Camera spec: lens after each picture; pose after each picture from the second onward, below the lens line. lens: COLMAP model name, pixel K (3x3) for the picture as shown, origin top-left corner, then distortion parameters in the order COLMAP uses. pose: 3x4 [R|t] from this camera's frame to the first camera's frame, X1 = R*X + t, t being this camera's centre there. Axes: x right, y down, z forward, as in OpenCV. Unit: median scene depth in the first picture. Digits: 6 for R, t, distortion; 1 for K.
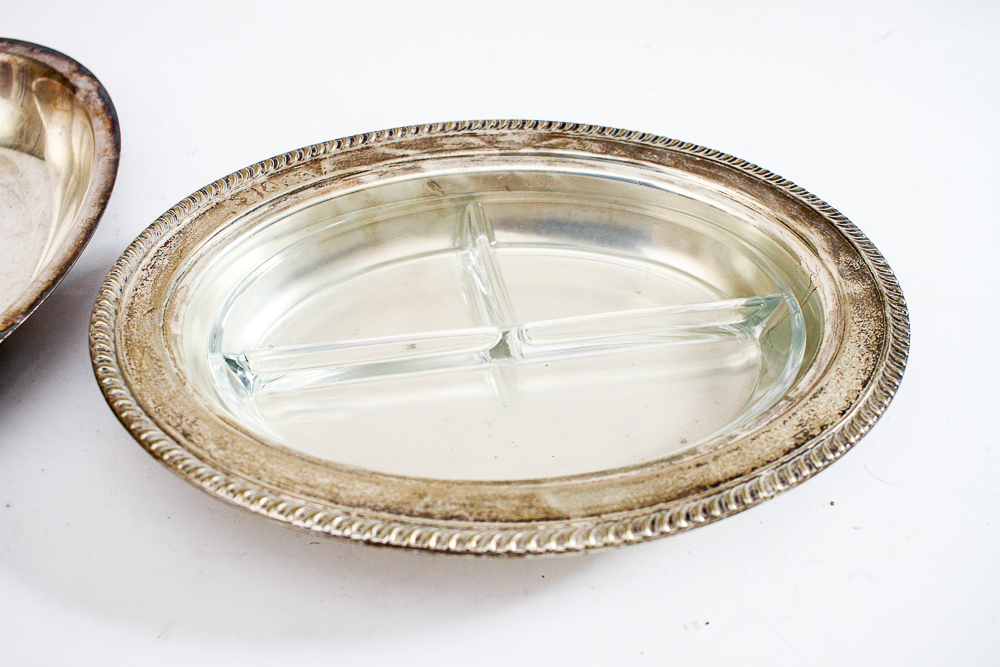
lens RADIAL K [[1150.4, 0, 499.3], [0, 1150.4, 334.9], [0, 0, 1]] dist [-0.092439, 0.000000]
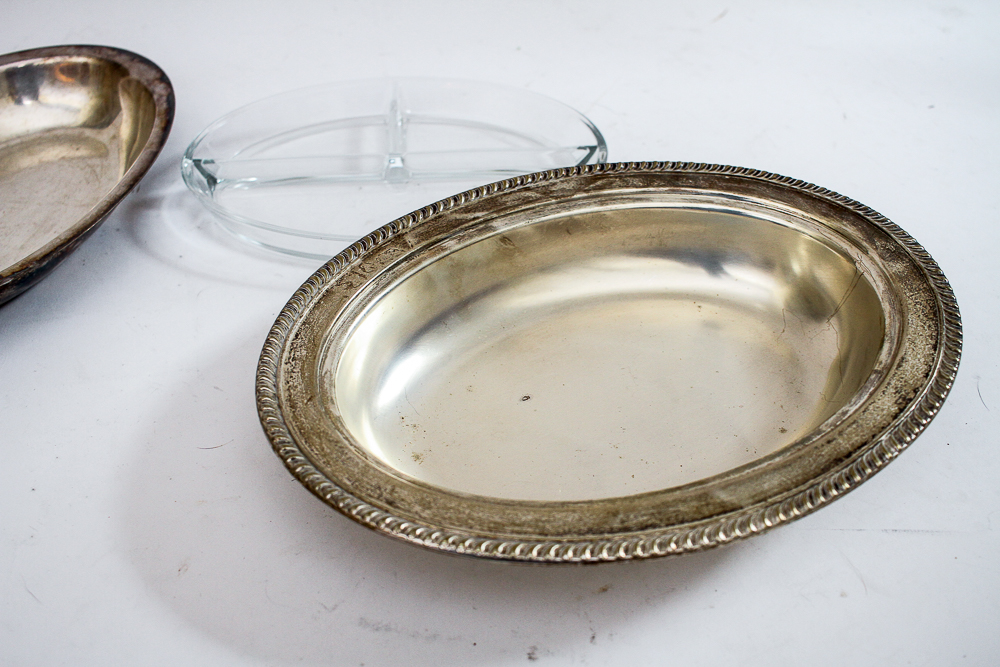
lens RADIAL K [[1150.4, 0, 497.5], [0, 1150.4, 336.2], [0, 0, 1]] dist [-0.092439, 0.000000]
pose [[0.978292, -0.178414, 0.105423, -0.248688], [0.180035, 0.983642, -0.005987, -0.043905], [-0.102631, 0.024837, 0.994409, -0.116026]]
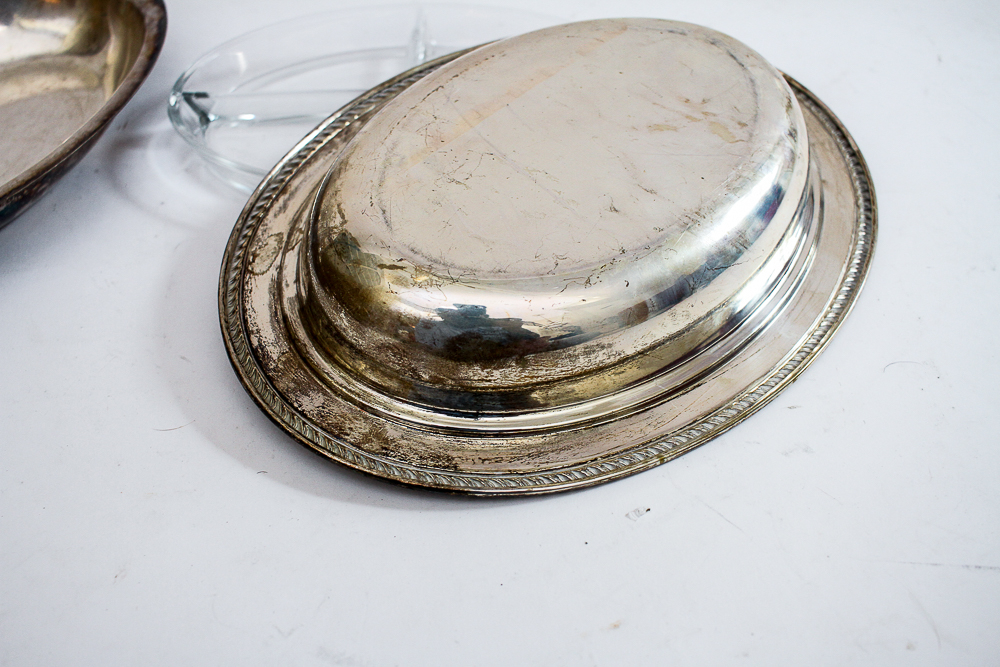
lens RADIAL K [[1150.4, 0, 491.8], [0, 1150.4, 352.2], [0, 0, 1]] dist [-0.092439, 0.000000]
pose [[0.988275, -0.149833, 0.029379, -0.165660], [0.148549, 0.988017, 0.041895, -0.059380], [-0.035304, -0.037039, 0.998690, 0.084354]]
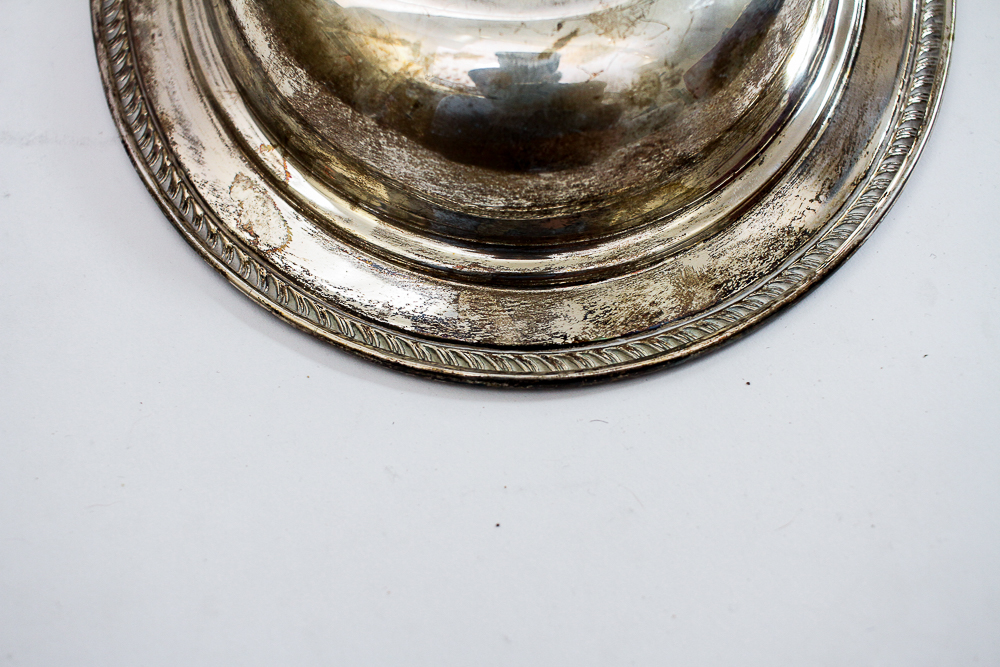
lens RADIAL K [[1150.4, 0, 499.9], [0, 1150.4, 332.7], [0, 0, 1]] dist [-0.092439, 0.000000]
pose [[0.543311, -0.786402, 0.293914, -0.569083], [0.689125, 0.617707, 0.378873, -0.285105], [-0.479499, -0.003302, 0.877536, 0.682535]]
